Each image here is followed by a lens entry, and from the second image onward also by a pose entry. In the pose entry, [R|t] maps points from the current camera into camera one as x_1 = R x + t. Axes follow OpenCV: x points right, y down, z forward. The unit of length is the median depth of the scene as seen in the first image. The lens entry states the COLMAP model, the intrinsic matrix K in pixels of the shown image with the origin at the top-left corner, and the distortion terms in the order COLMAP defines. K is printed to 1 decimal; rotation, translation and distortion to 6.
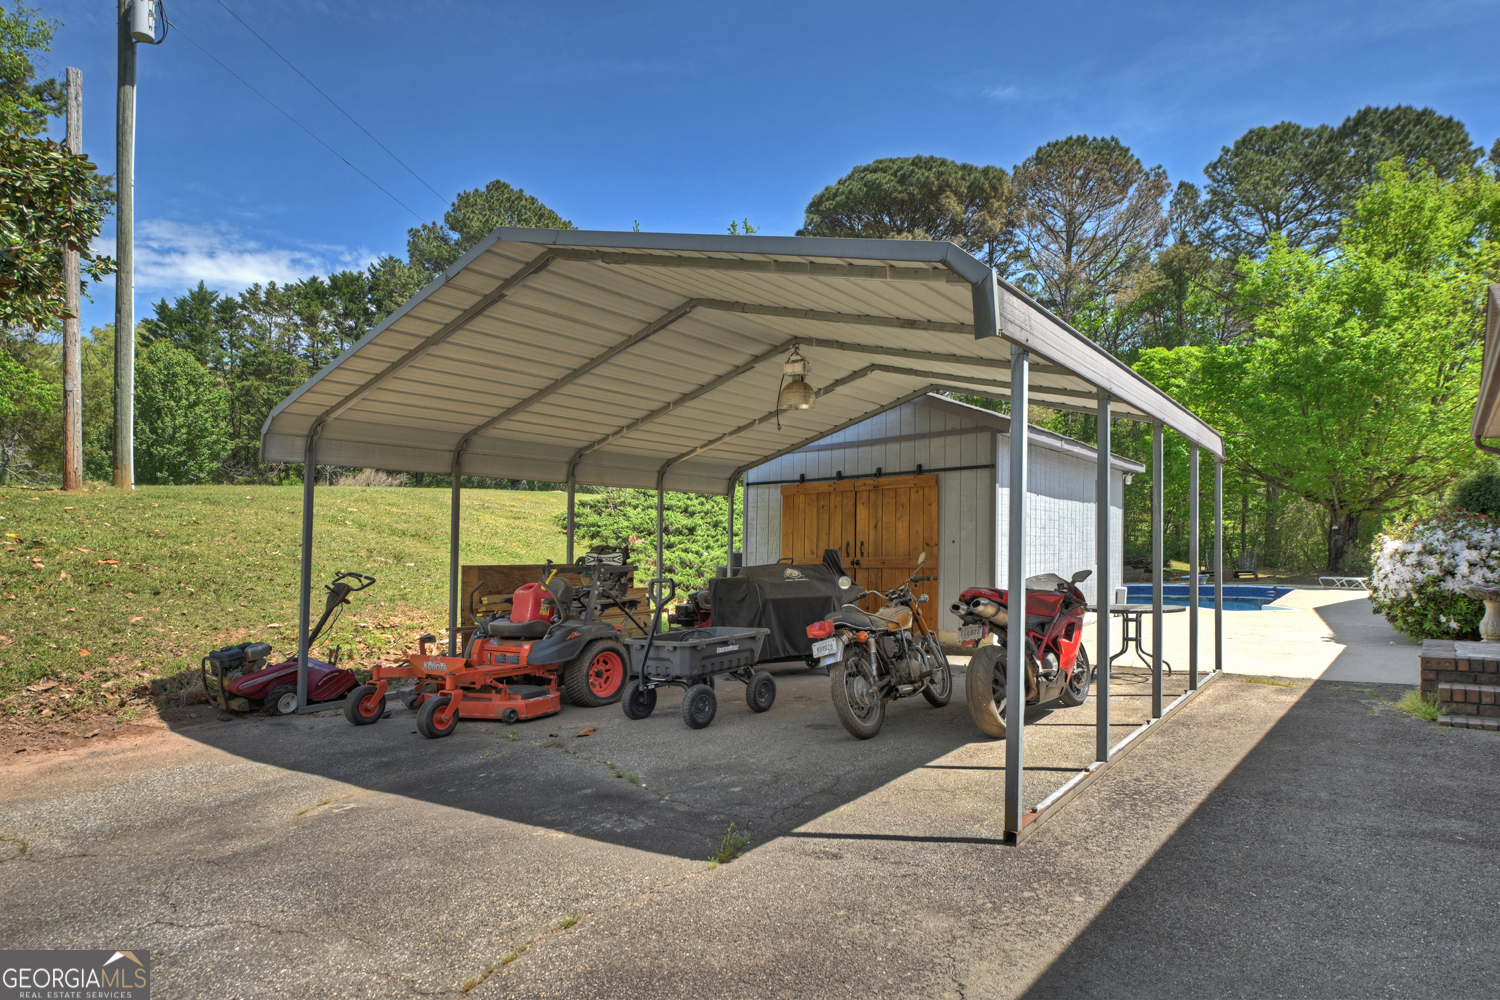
lens RADIAL K [[894.6, 0, 742.3], [0, 894.6, 532.0], [0, 0, 1]] dist [0.000192, 0.001373]
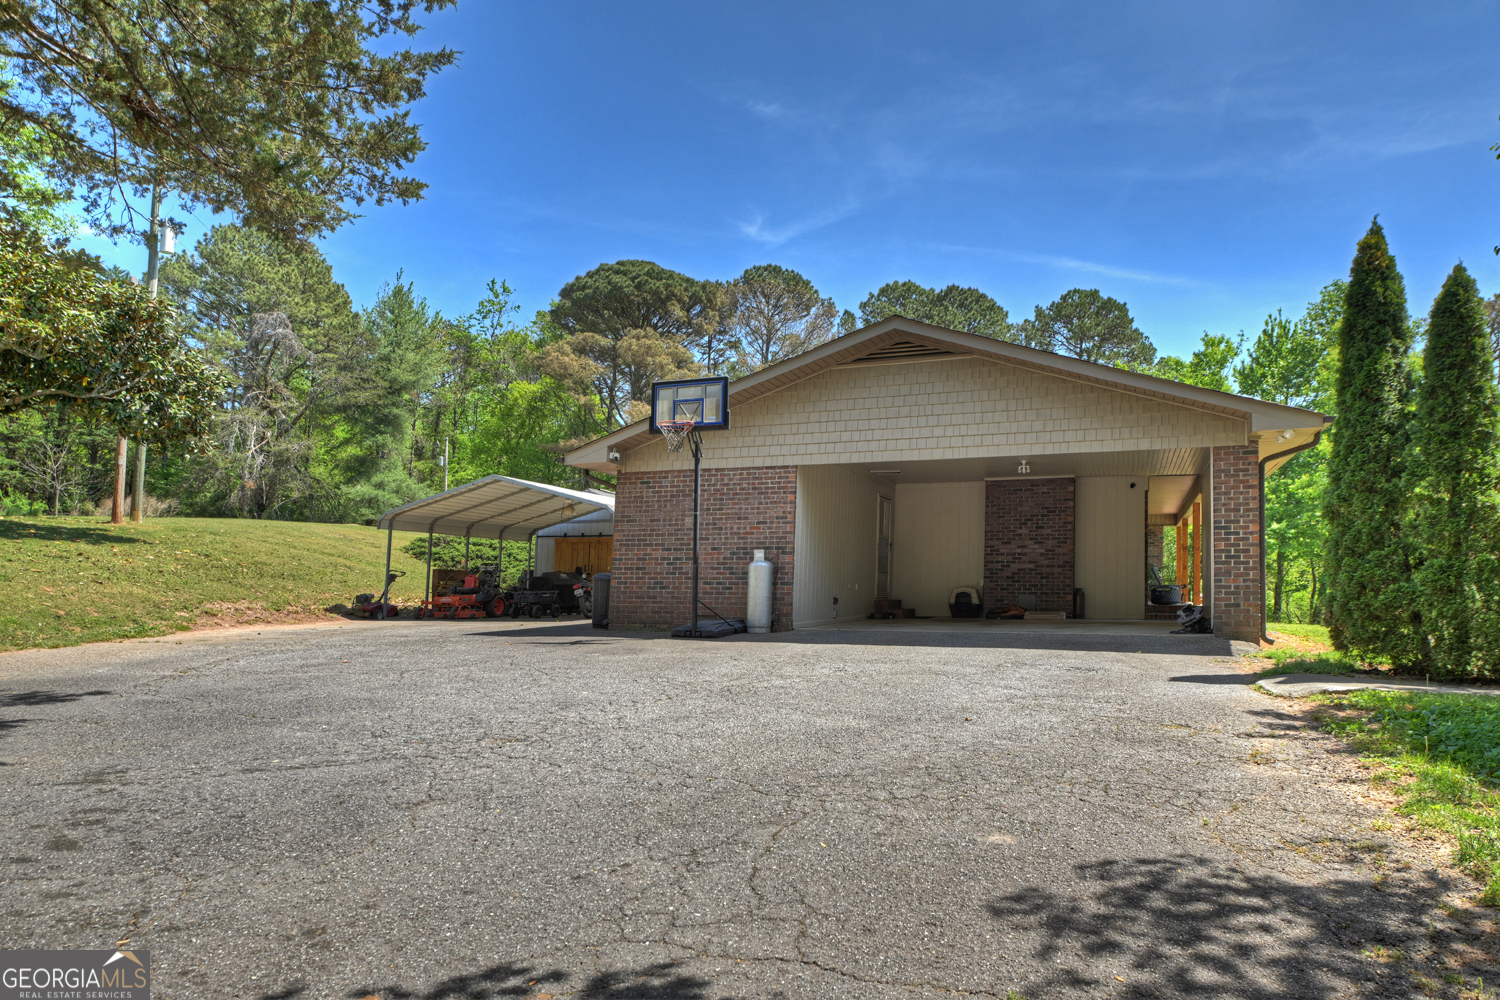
lens RADIAL K [[940.3, 0, 792.2], [0, 940.3, 530.4], [0, 0, 1]] dist [-0.001541, 0.000148]
pose [[0.944377, 0.037777, 0.326688, -0.037472], [-0.025138, 0.998766, -0.042827, 0.002944], [-0.327902, 0.032232, 0.944162, -0.315676]]
